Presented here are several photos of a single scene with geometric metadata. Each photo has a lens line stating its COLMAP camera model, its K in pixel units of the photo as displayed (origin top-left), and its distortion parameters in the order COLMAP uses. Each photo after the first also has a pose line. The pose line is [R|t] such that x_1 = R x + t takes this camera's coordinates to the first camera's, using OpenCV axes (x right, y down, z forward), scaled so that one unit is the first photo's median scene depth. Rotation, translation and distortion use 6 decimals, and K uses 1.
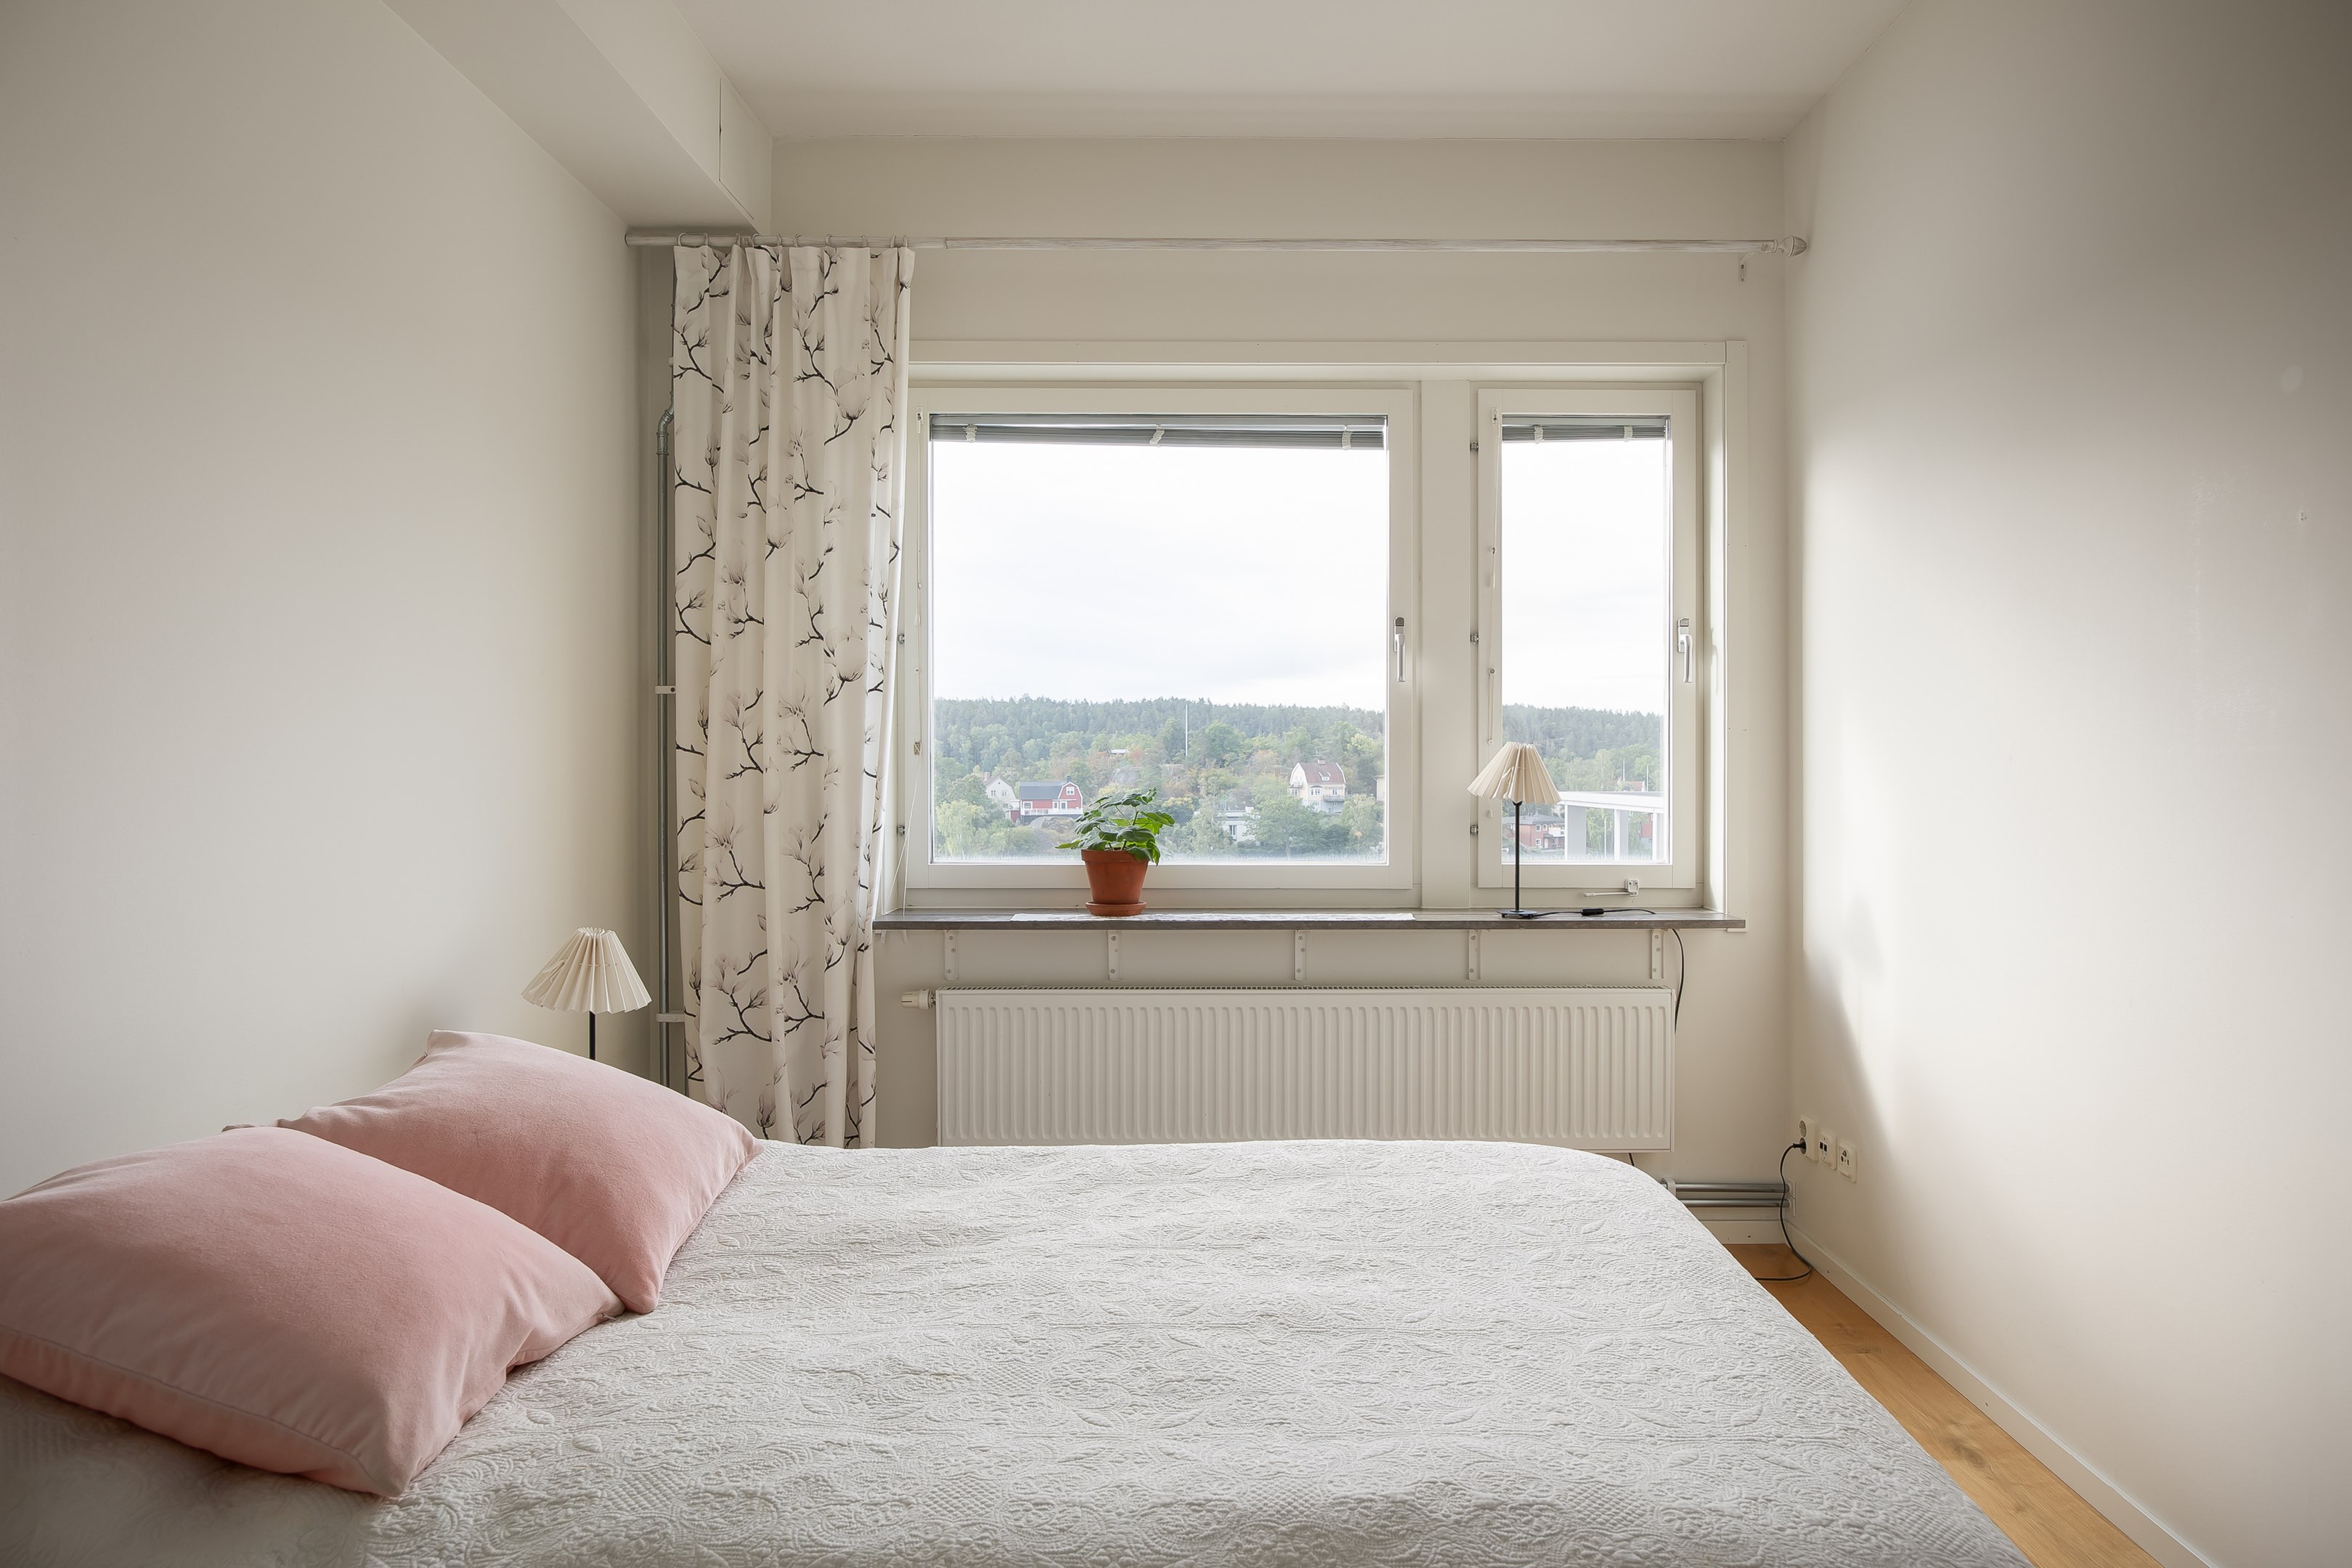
lens RADIAL K [[1362.3, 0, 1180.2], [0, 1362.3, 759.6], [0, 0, 1]] dist [-0.016407, 0.002097]
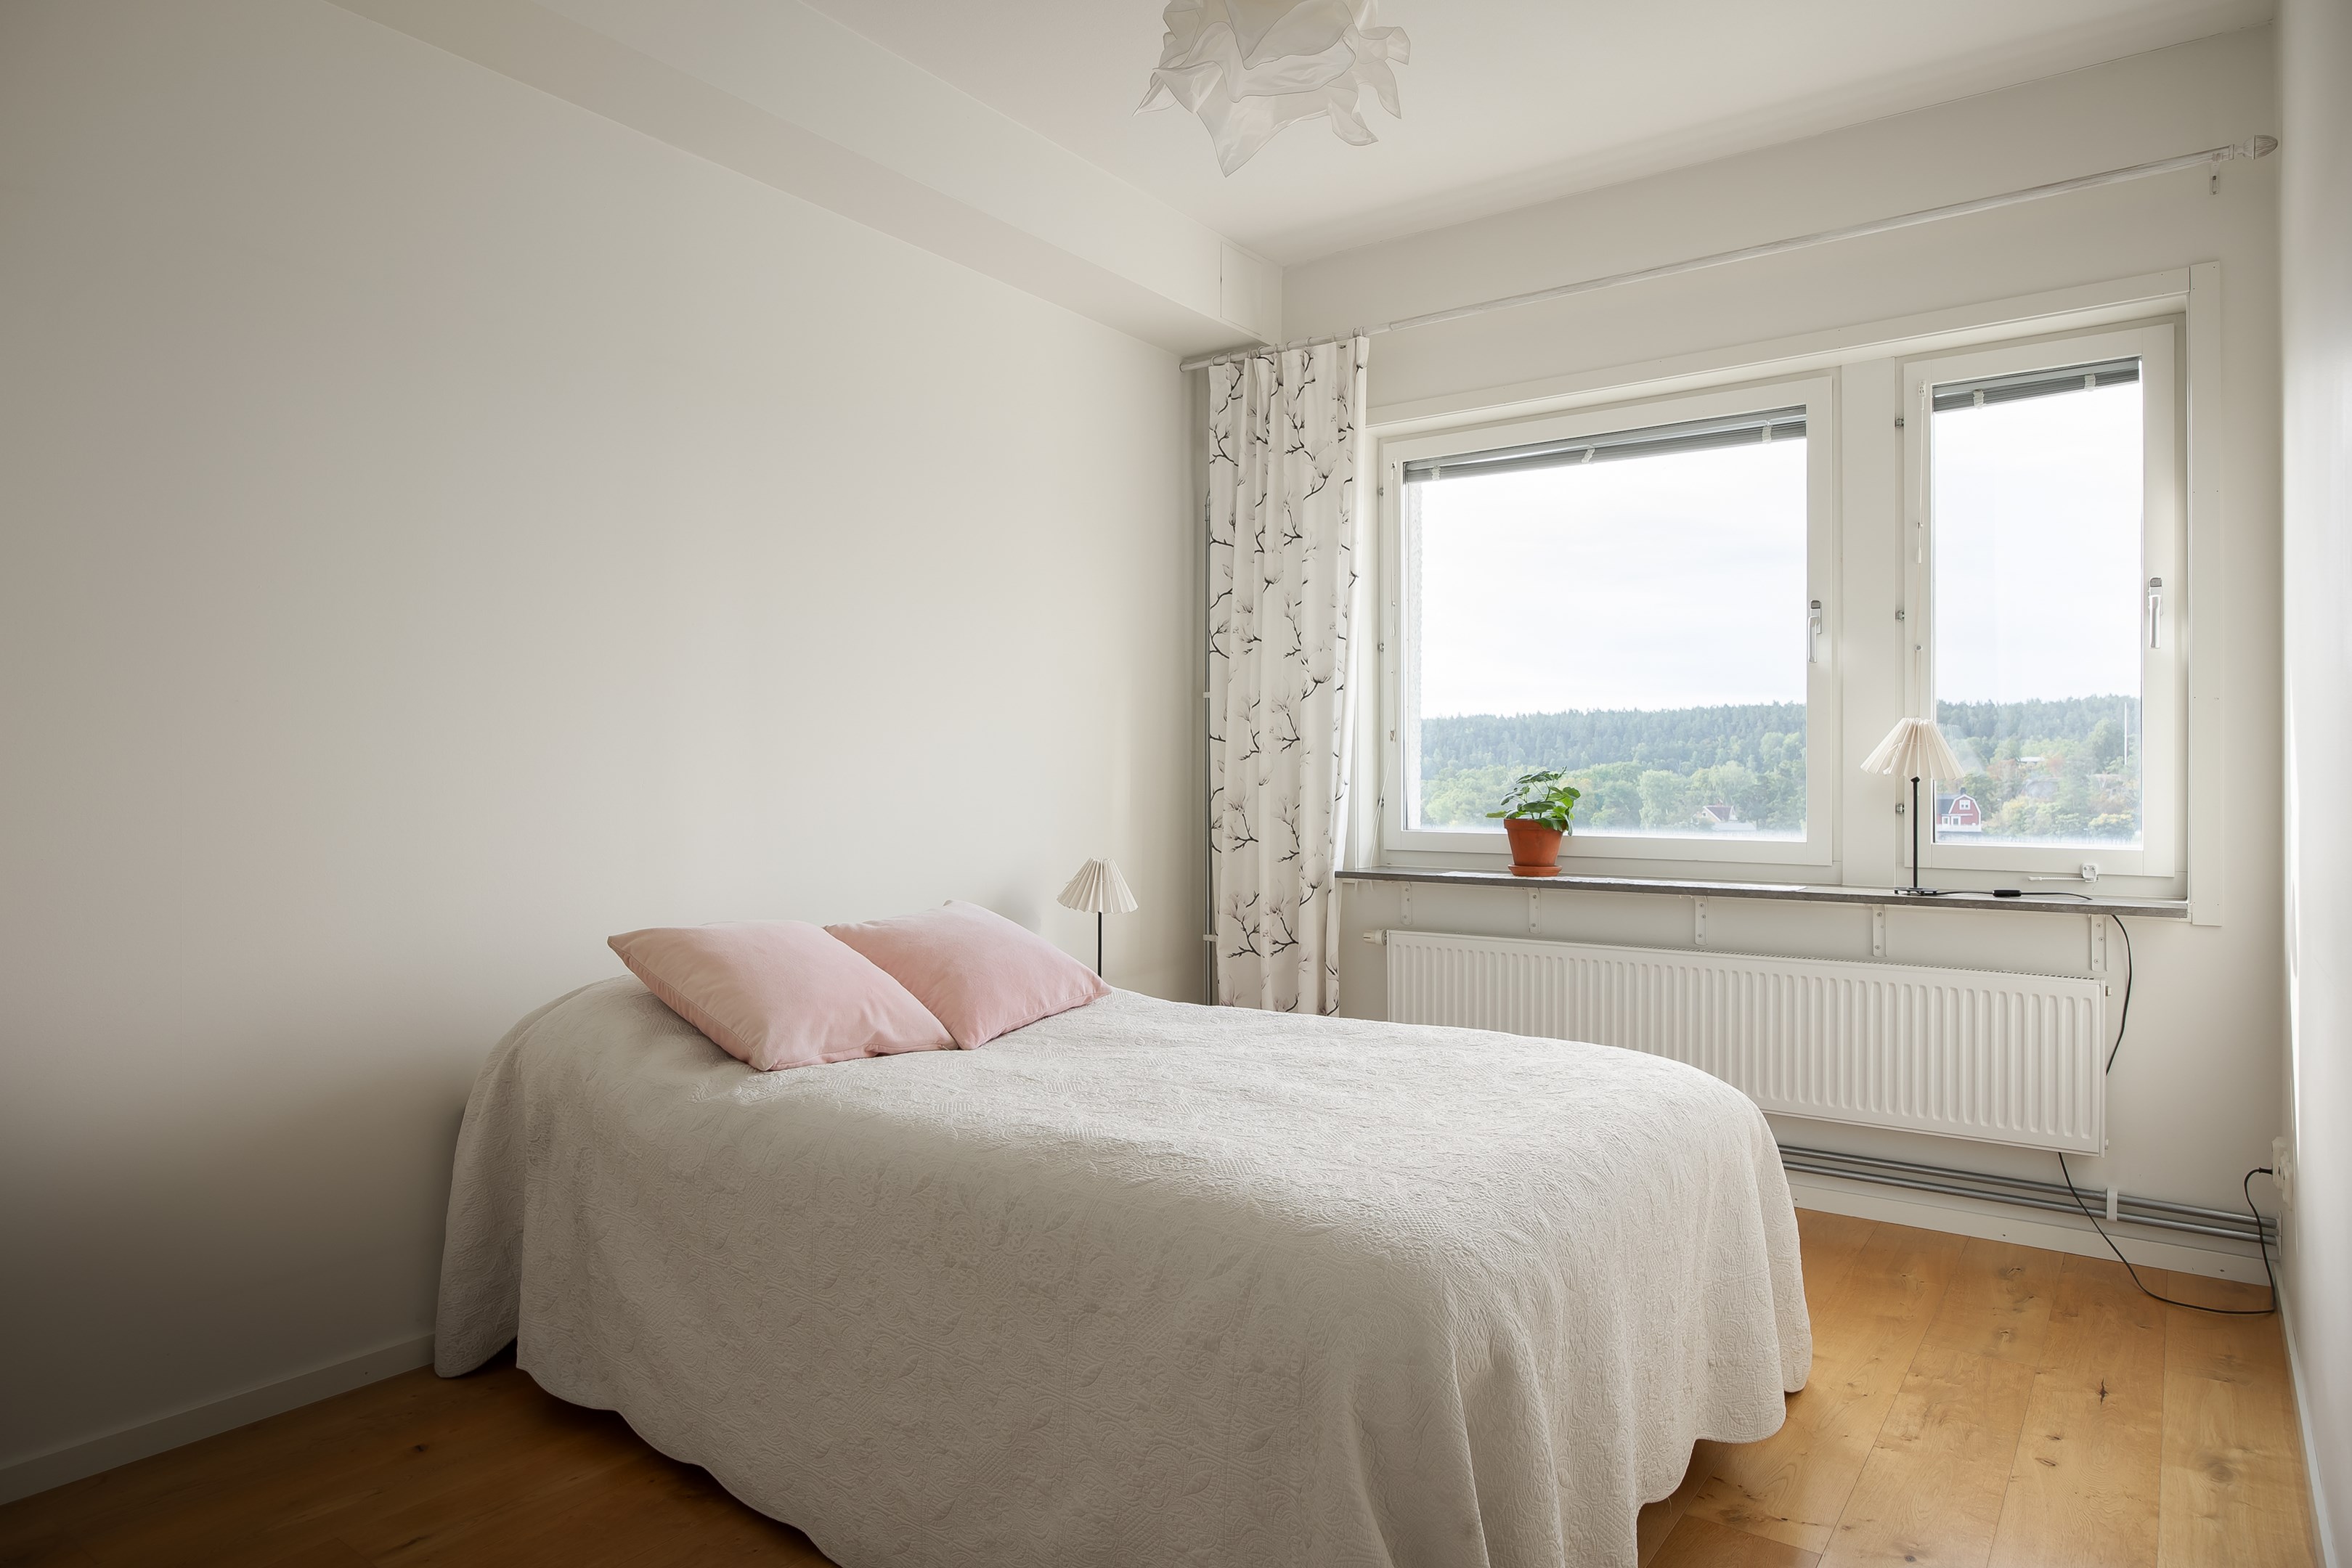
lens RADIAL K [[1362.3, 0, 1180.2], [0, 1362.3, 759.6], [0, 0, 1]] dist [-0.016407, 0.002097]
pose [[0.812021, -0.007021, -0.583586, 0.392609], [0.001834, 0.999953, -0.009478, 0.026180], [0.583625, 0.006626, 0.811996, -0.116165]]
